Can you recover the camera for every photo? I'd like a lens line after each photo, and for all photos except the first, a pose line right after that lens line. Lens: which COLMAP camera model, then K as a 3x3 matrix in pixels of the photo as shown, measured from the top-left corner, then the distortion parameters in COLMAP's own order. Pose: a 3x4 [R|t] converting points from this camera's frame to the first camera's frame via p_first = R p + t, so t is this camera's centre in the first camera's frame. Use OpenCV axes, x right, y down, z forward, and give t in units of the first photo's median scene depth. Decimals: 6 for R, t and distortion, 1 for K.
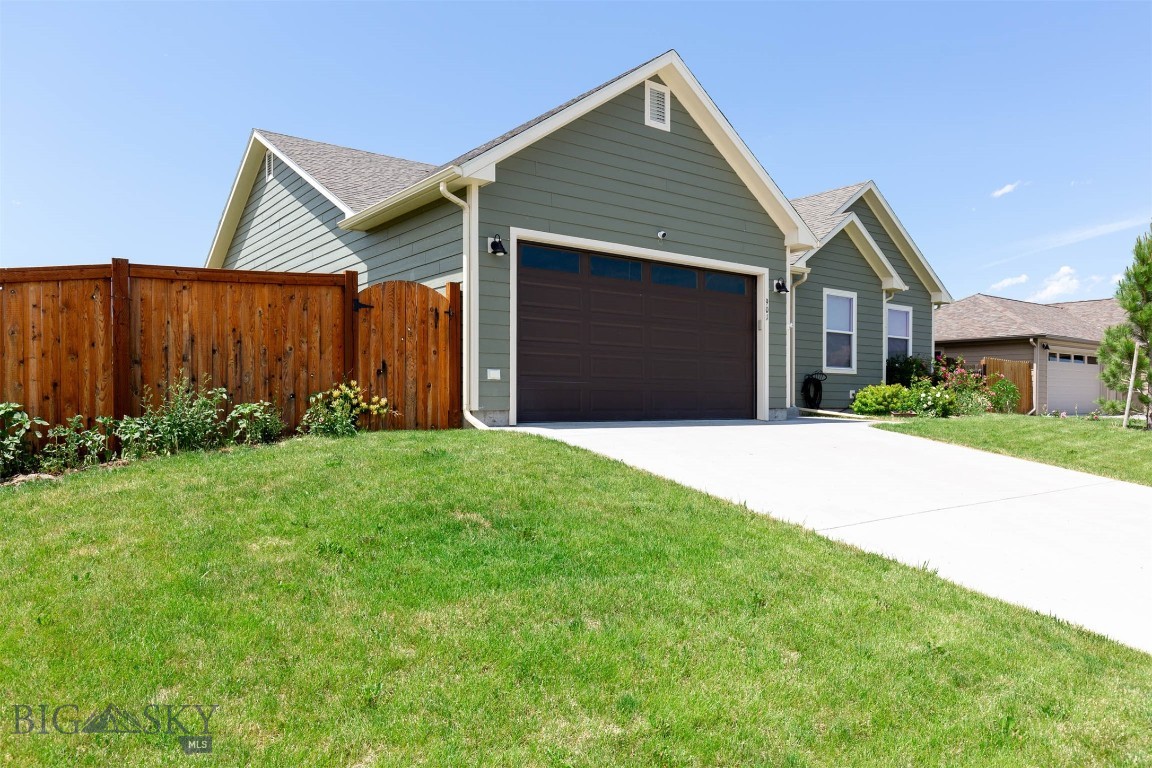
lens RADIAL K [[805.0, 0, 577.4], [0, 805.0, 435.0], [0, 0, 1]] dist [-0.008497, -0.004602]
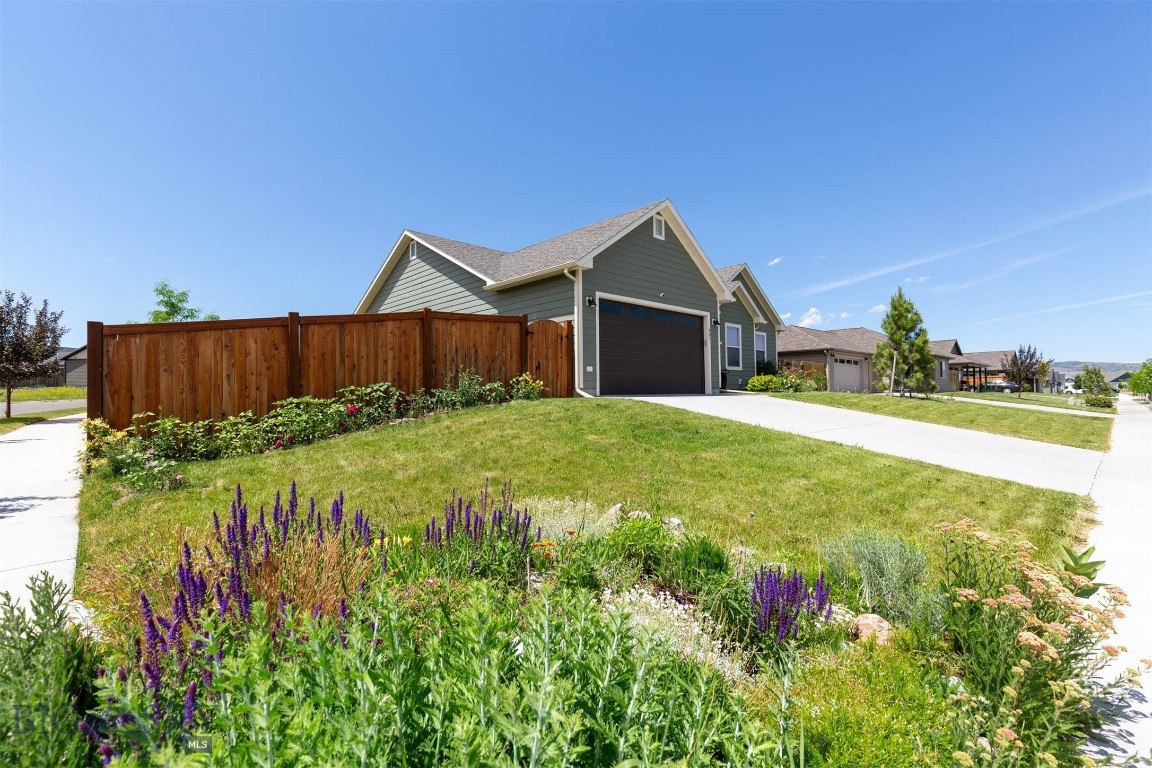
lens RADIAL K [[517.7, 0, 576.3], [0, 517.7, 394.9], [0, 0, 1]] dist [0.000957, 0.000013]
pose [[0.994655, -0.012283, 0.102524, -0.223552], [0.016200, 0.999167, -0.037460, 0.026402], [-0.101978, 0.038920, 0.994025, -0.172569]]
